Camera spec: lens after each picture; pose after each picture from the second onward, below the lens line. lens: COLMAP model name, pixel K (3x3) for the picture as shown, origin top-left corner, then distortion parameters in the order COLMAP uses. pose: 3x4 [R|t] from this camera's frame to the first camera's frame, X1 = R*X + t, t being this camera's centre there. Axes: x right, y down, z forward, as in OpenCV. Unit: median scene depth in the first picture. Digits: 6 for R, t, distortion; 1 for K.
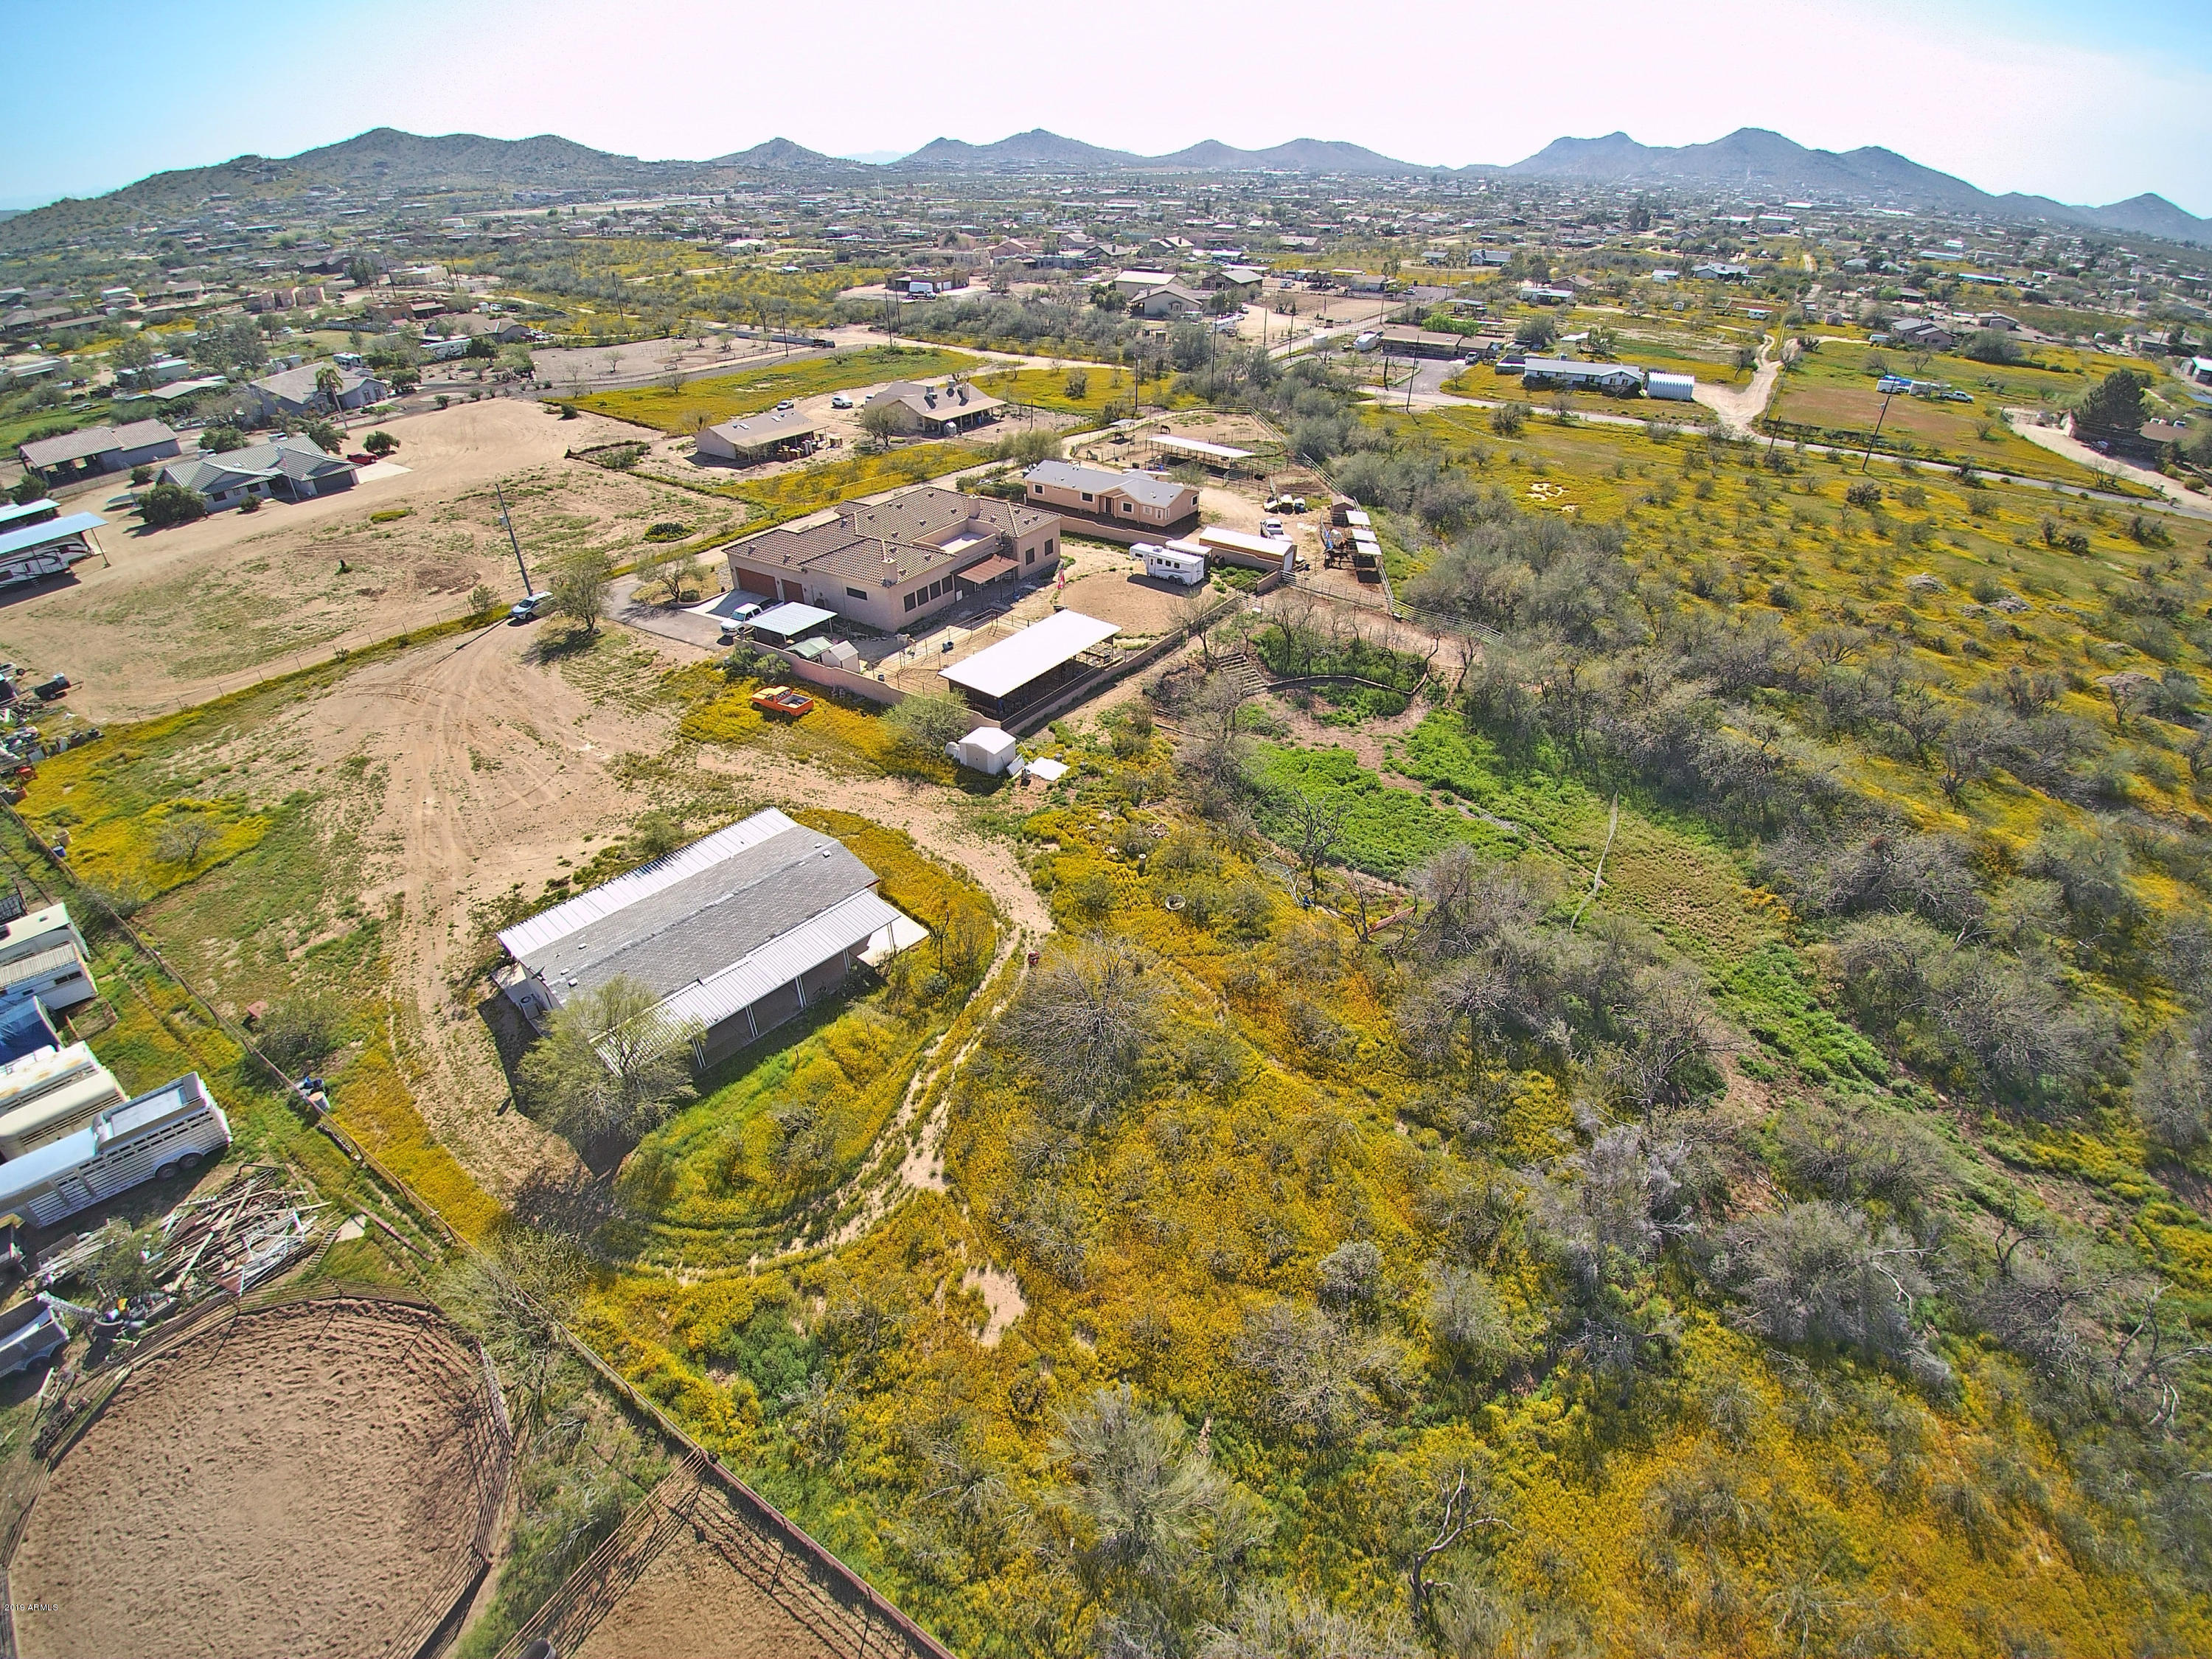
lens RADIAL K [[1016.0, 0, 1112.5], [0, 1016.0, 808.2], [0, 0, 1]] dist [-0.030206, -0.015975]
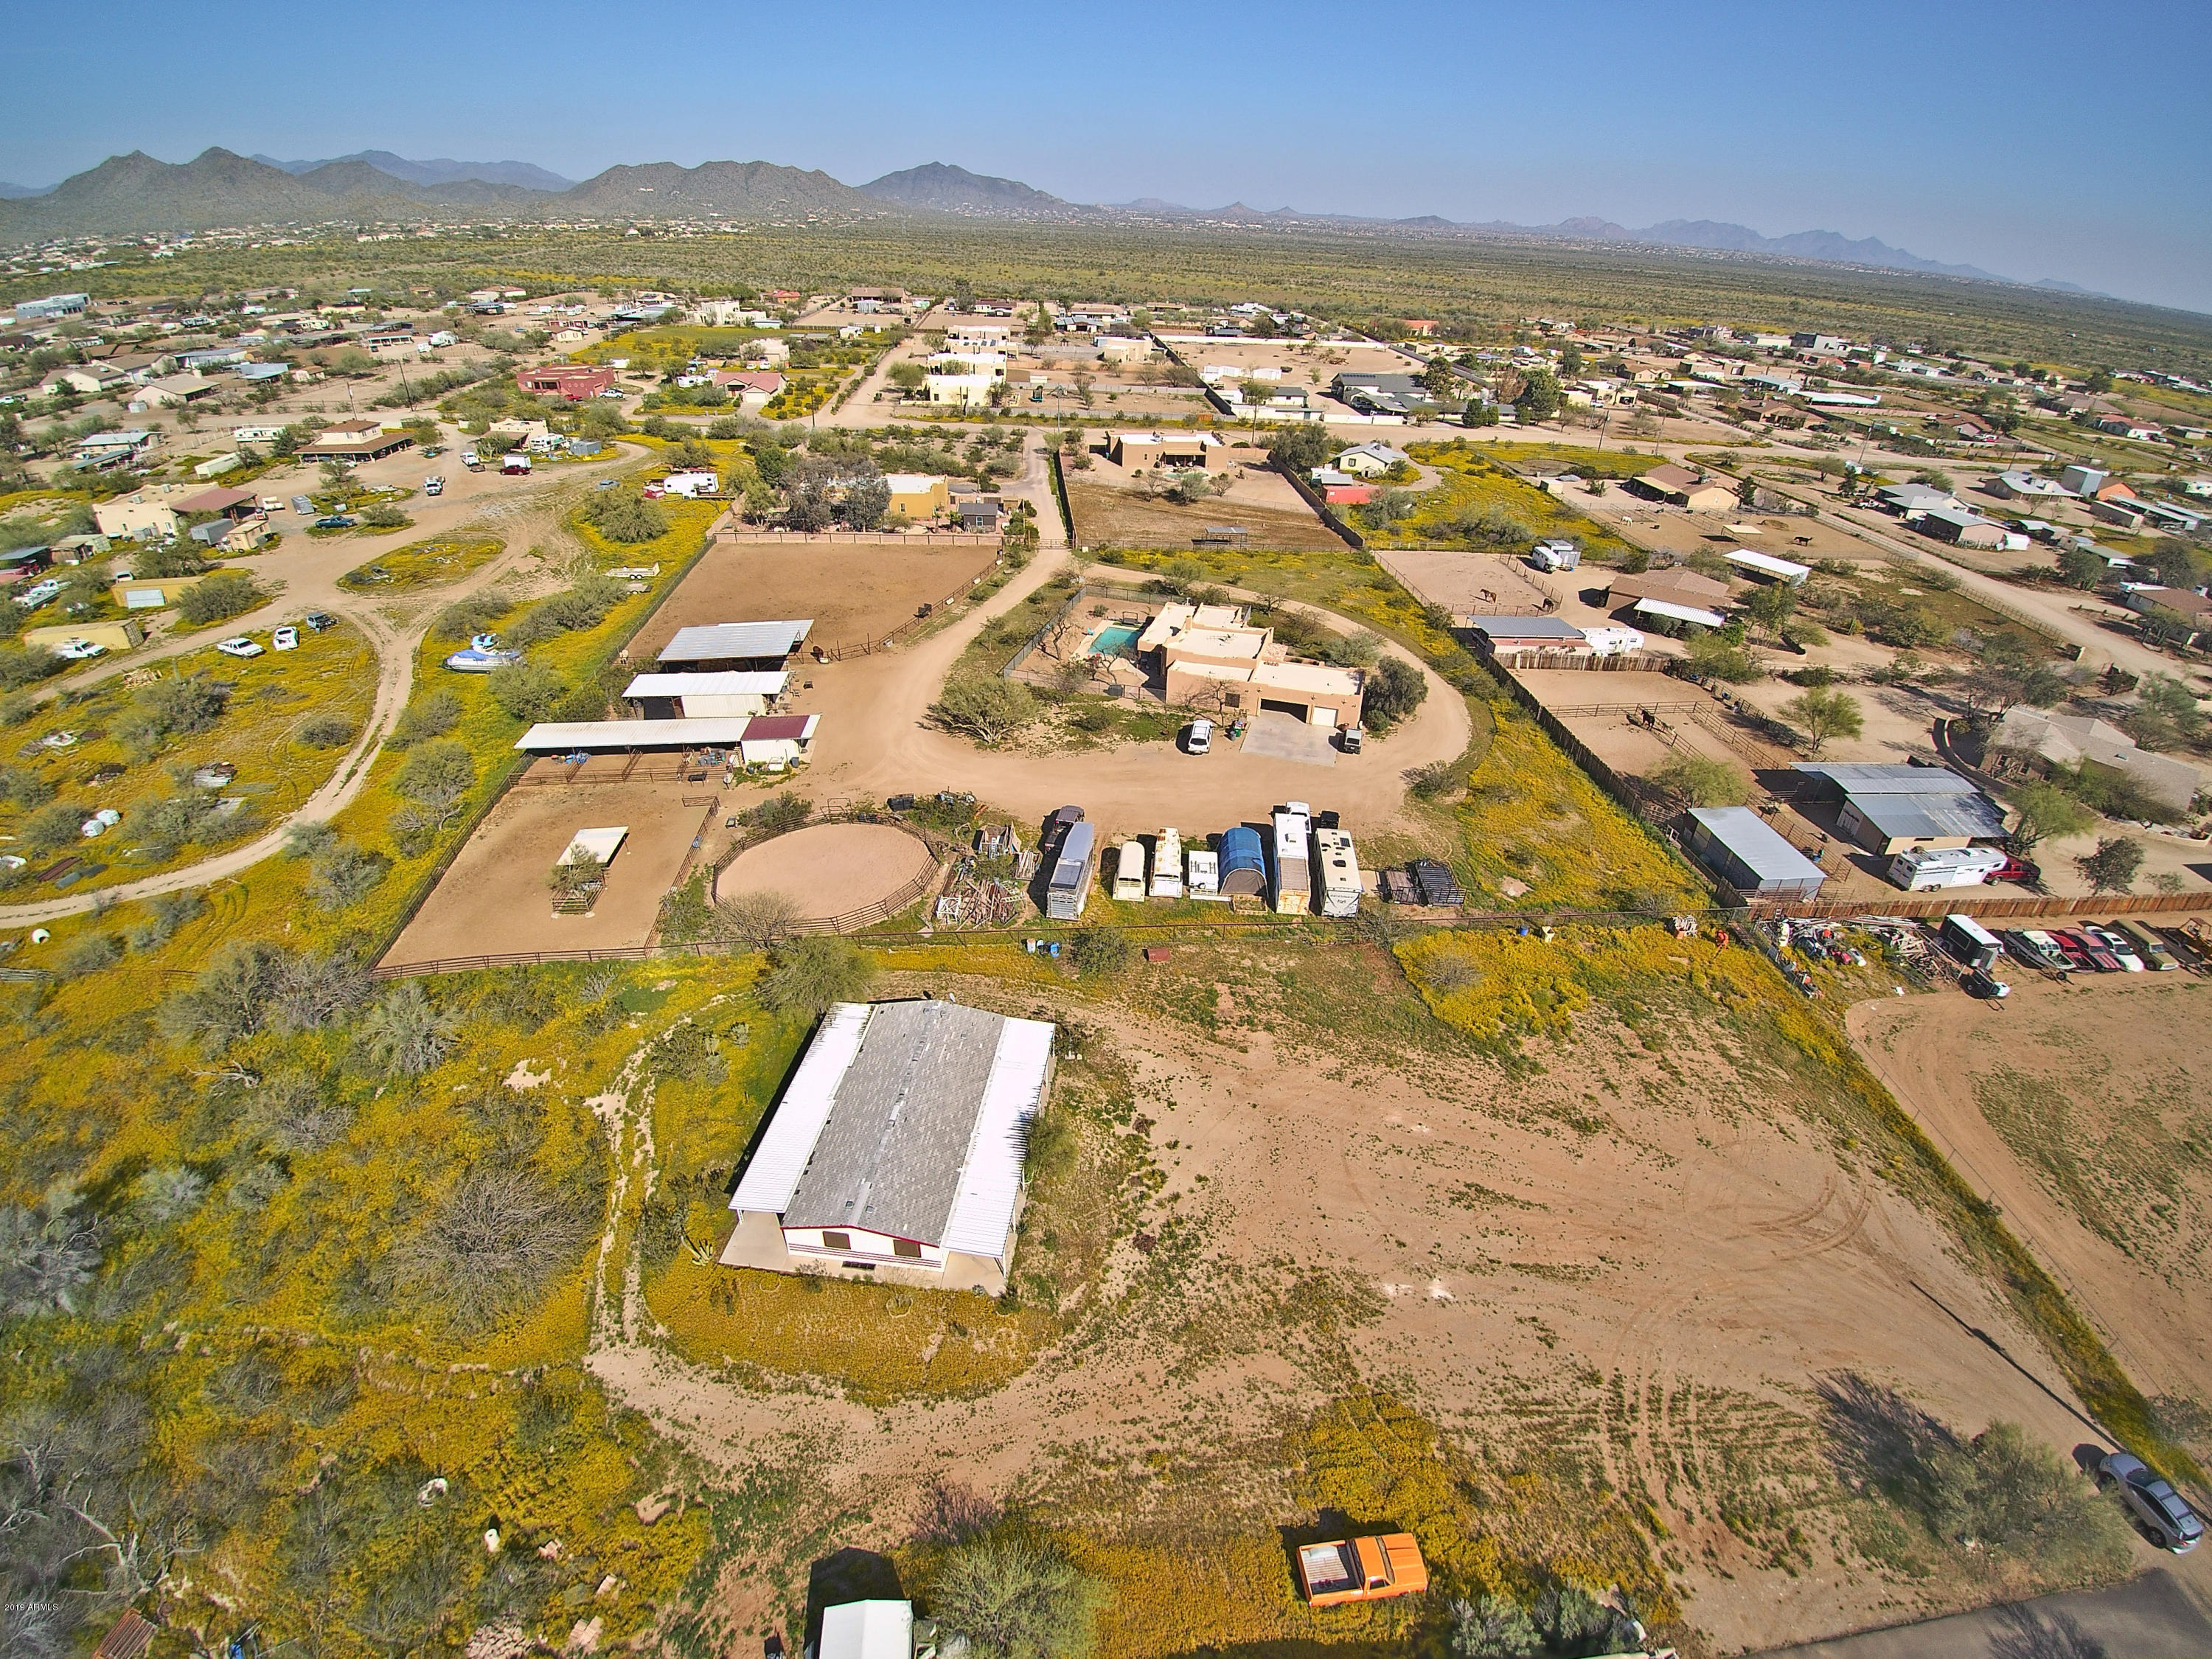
lens RADIAL K [[1016.0, 0, 1125.6], [0, 1016.0, 832.8], [0, 0, 1]] dist [-0.030206, -0.015975]
pose [[-0.801939, 0.283225, -0.526002, -0.083308], [-0.356752, 0.479205, 0.801929, -0.694231], [0.479189, 0.830750, -0.283252, 0.852265]]
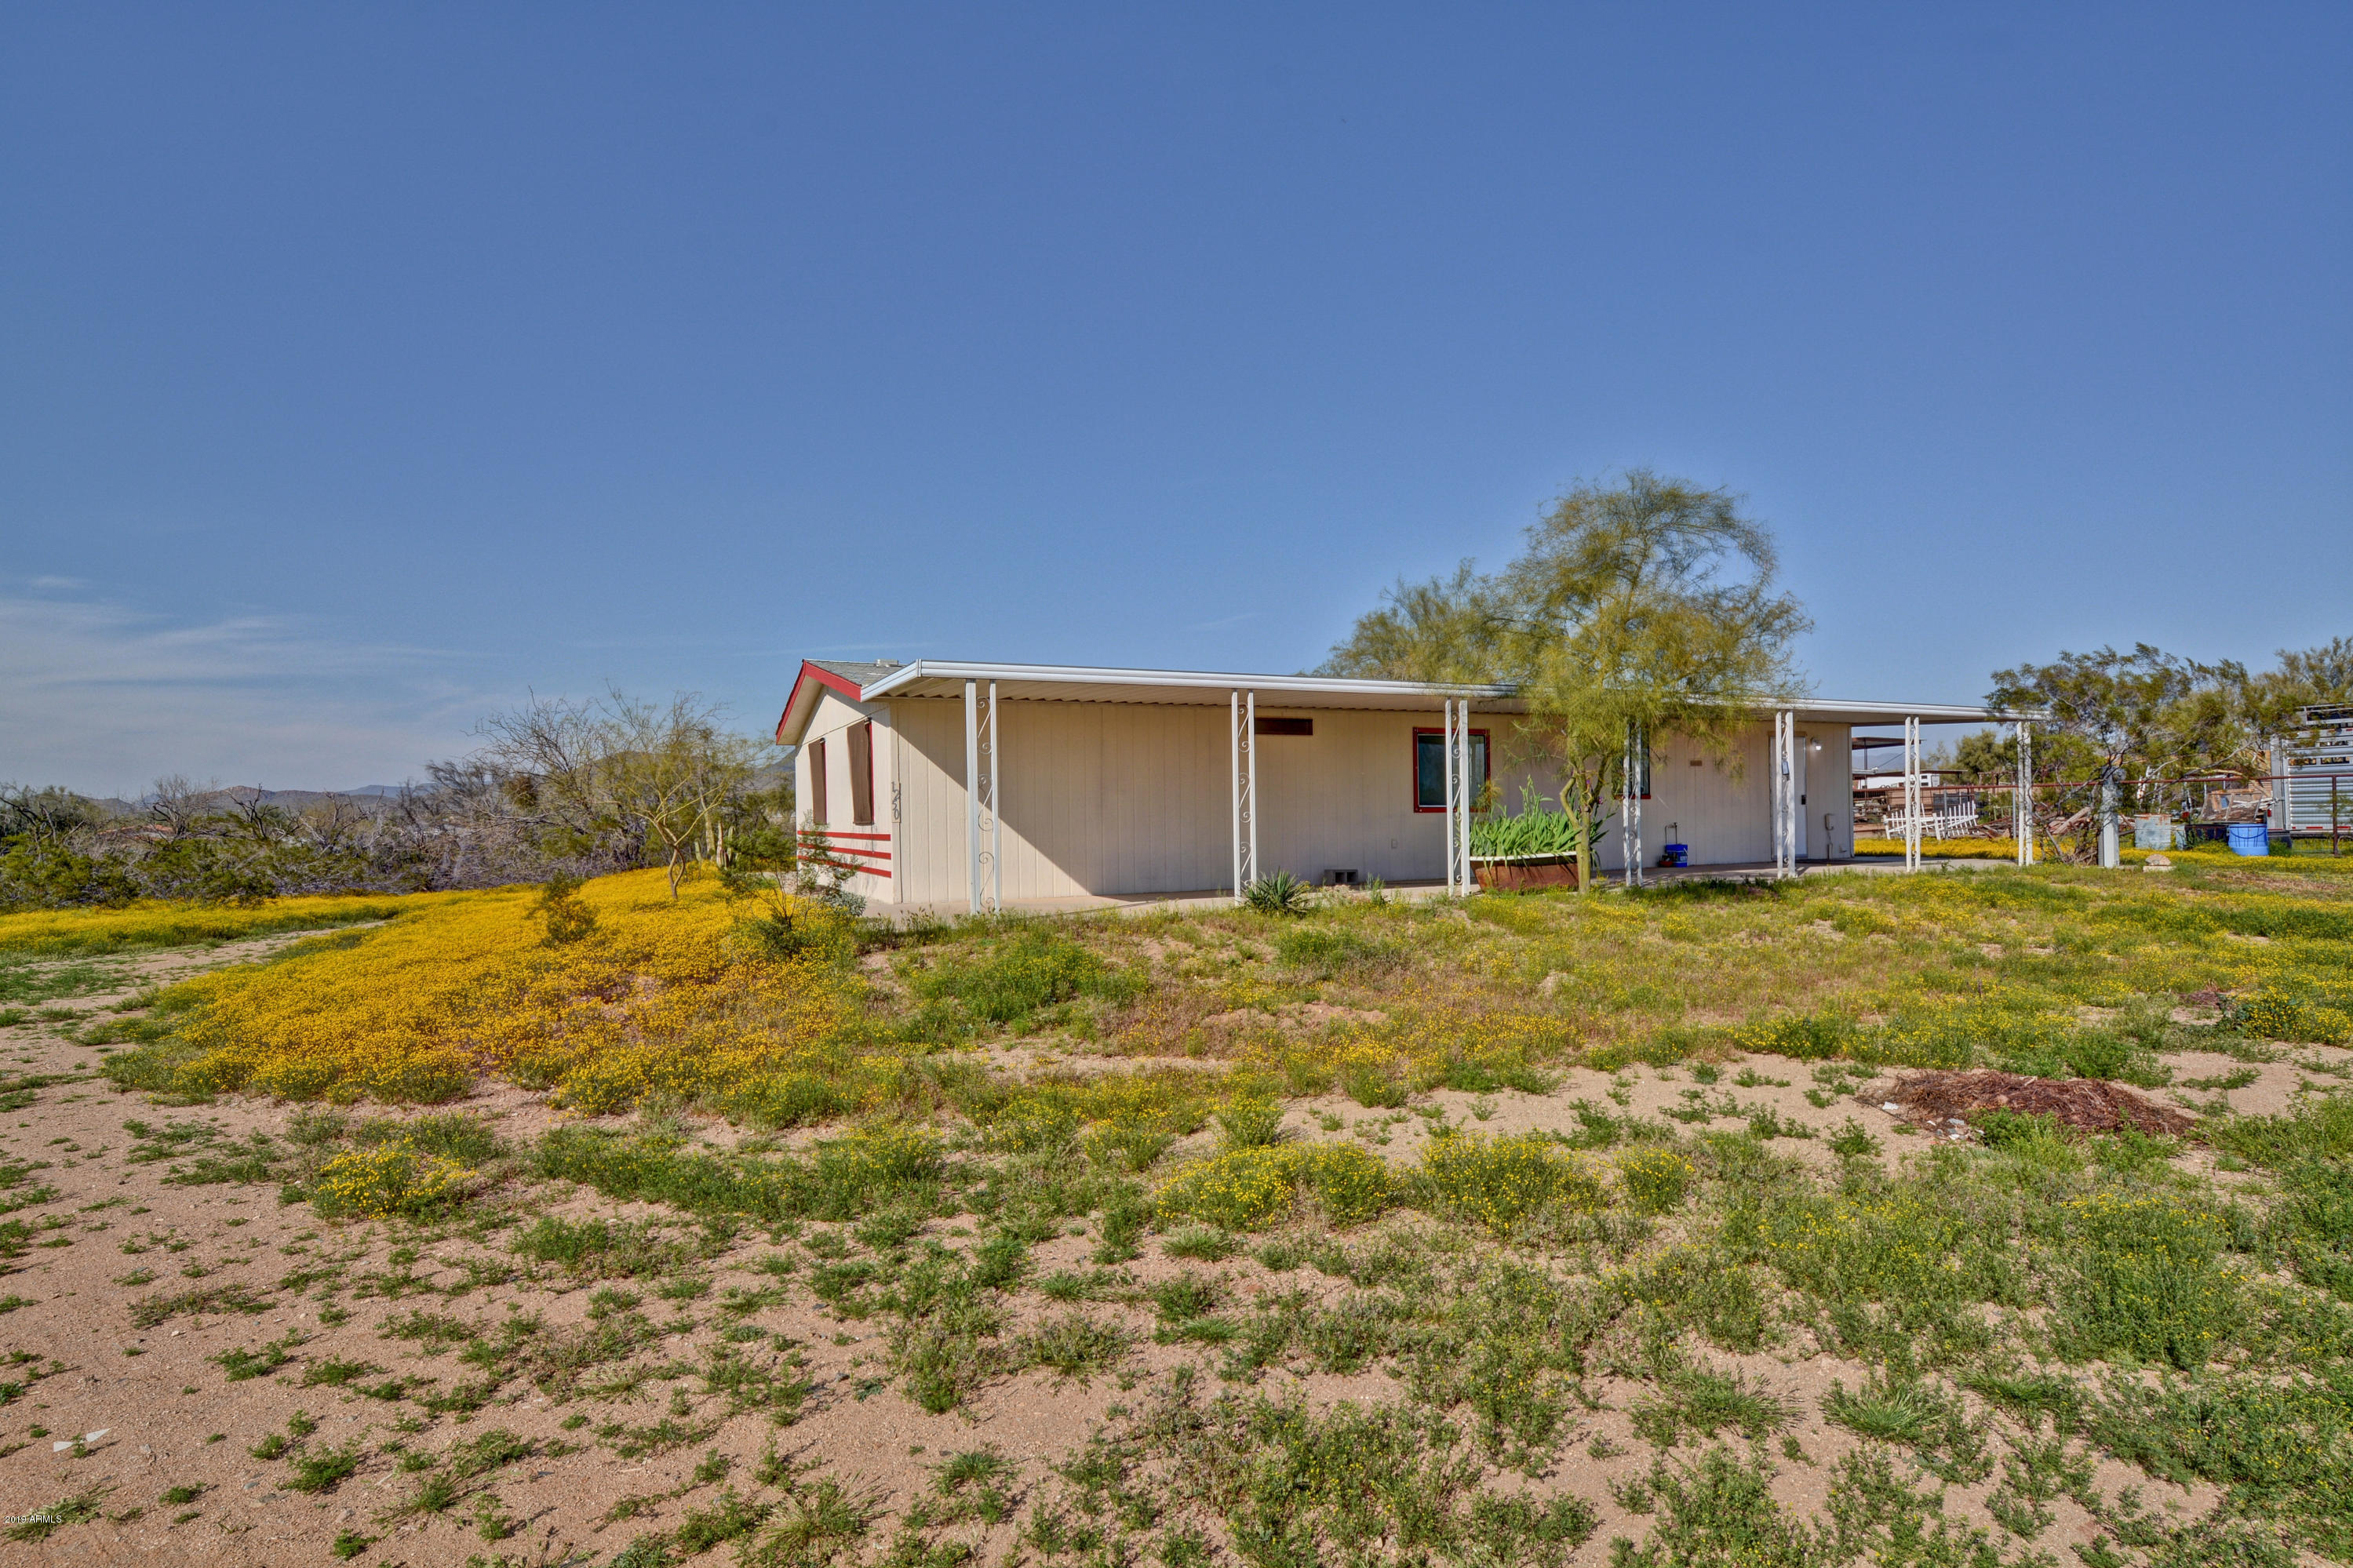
lens RADIAL K [[1195.3, 0, 1171.0], [0, 1195.3, 782.6], [0, 0, 1]] dist [-0.002086, -0.001320]
pose [[-0.922912, 0.024534, 0.384228, -0.367890], [0.223277, 0.847120, 0.482219, -0.049680], [-0.313657, 0.530835, -0.787295, 0.964073]]
